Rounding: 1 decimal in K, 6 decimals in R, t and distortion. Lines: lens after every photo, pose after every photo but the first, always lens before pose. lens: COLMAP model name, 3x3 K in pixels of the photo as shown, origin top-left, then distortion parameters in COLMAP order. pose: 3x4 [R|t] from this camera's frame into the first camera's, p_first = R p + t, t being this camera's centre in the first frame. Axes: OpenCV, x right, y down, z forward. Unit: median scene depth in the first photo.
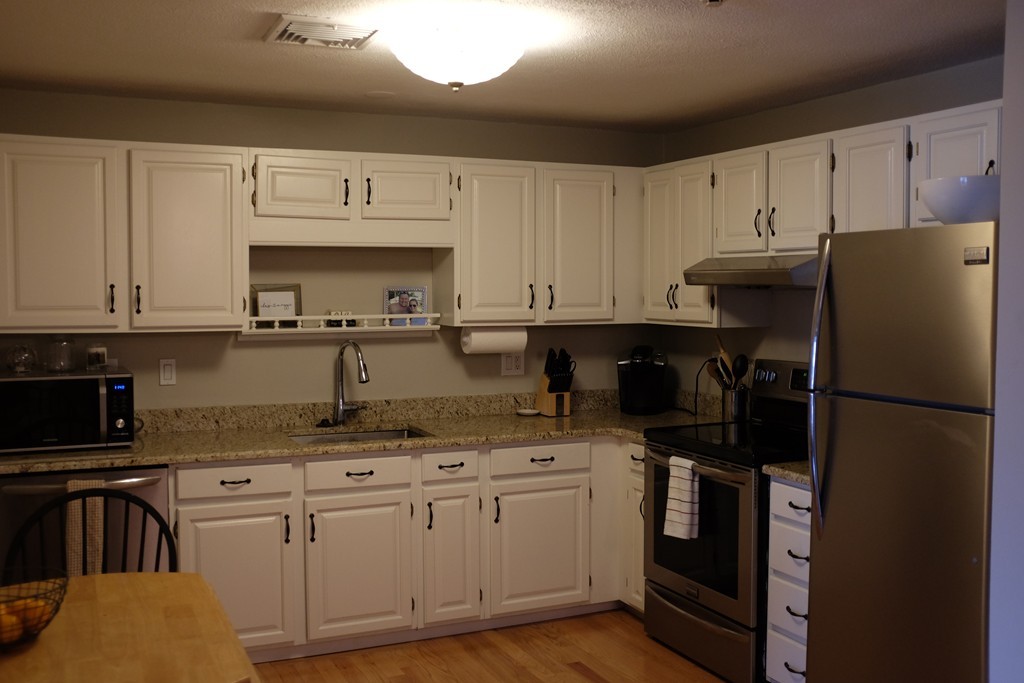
lens RADIAL K [[1029.5, 0, 505.6], [0, 1029.5, 340.5], [0, 0, 1]] dist [-0.066787, 0.000000]
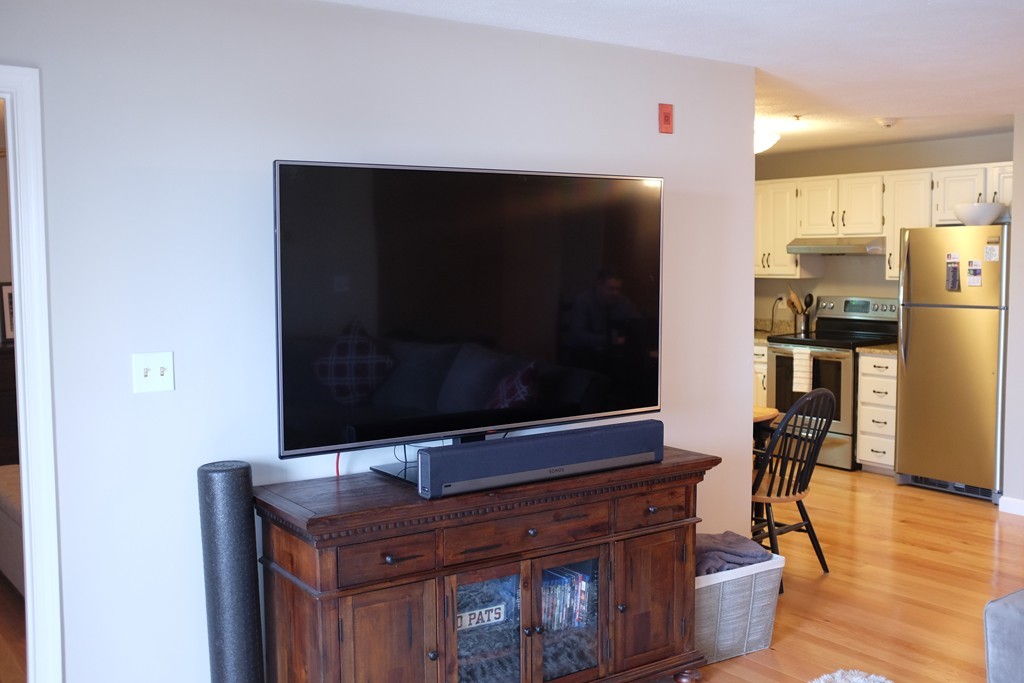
lens RADIAL K [[1029.5, 0, 513.5], [0, 1029.5, 347.2], [0, 0, 1]] dist [-0.066787, 0.000000]
pose [[0.980054, -0.032034, 0.196132, -0.639623], [0.025042, 0.998963, 0.038029, 0.027539], [-0.197147, -0.032359, 0.979840, -0.634925]]
